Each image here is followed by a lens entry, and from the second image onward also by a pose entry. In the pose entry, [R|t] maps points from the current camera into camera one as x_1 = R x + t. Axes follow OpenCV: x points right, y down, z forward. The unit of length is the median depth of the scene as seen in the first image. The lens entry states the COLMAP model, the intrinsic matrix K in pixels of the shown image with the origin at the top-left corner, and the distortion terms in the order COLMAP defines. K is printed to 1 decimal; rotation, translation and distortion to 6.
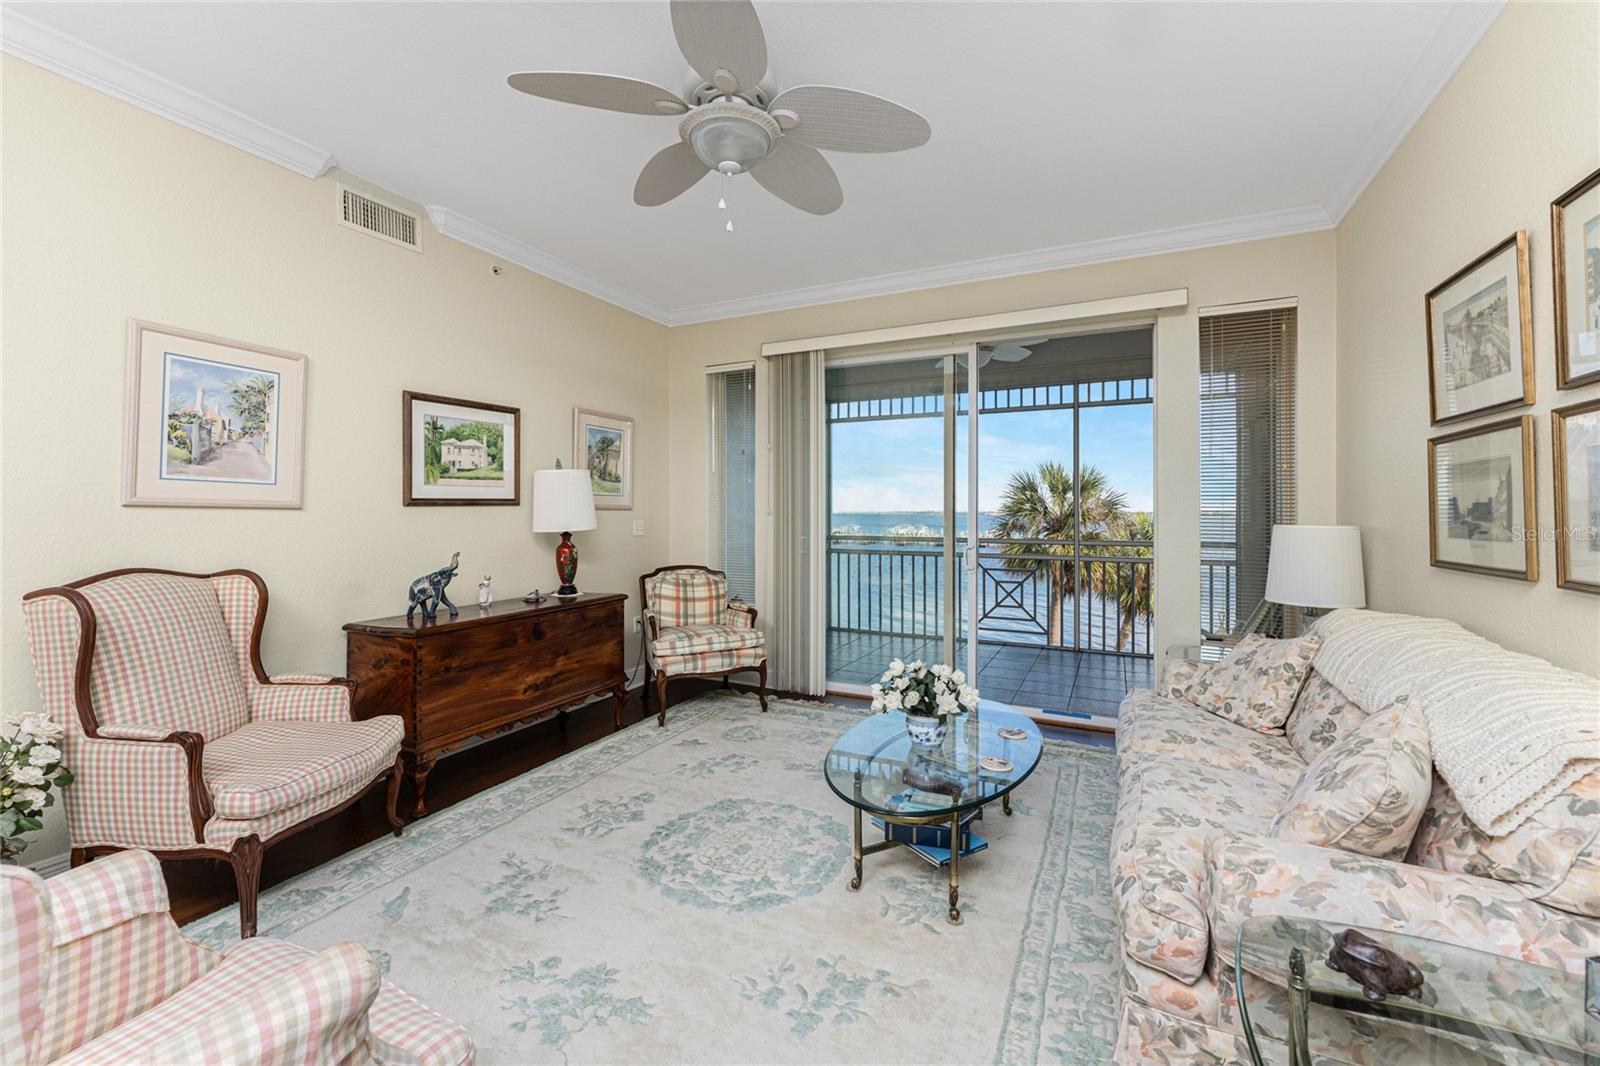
lens RADIAL K [[650.4, 0, 789.4], [0, 650.4, 508.6], [0, 0, 1]] dist [0.000980, -0.001691]
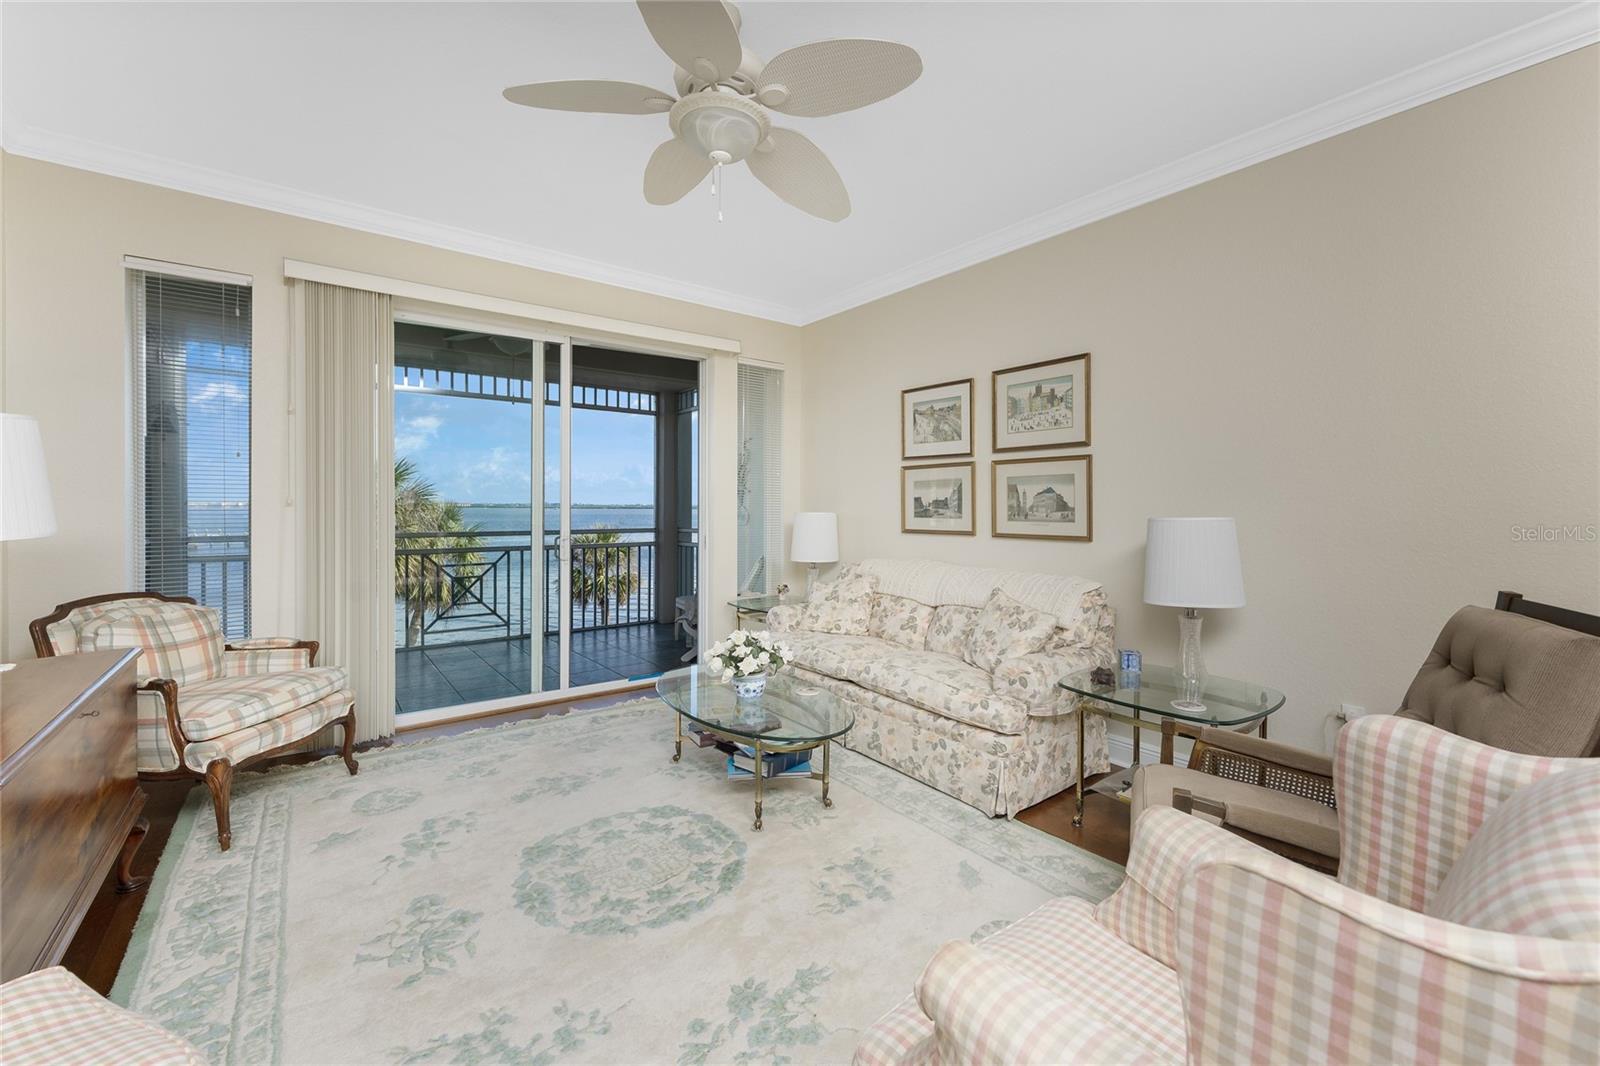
lens RADIAL K [[650.4, 0, 812.5], [0, 650.4, 508.3], [0, 0, 1]] dist [0.000980, -0.001691]
pose [[0.434095, -0.003151, 0.900862, -0.425192], [-0.007478, 0.999947, 0.007101, 0.002734], [-0.900836, -0.009819, 0.434048, 0.197248]]
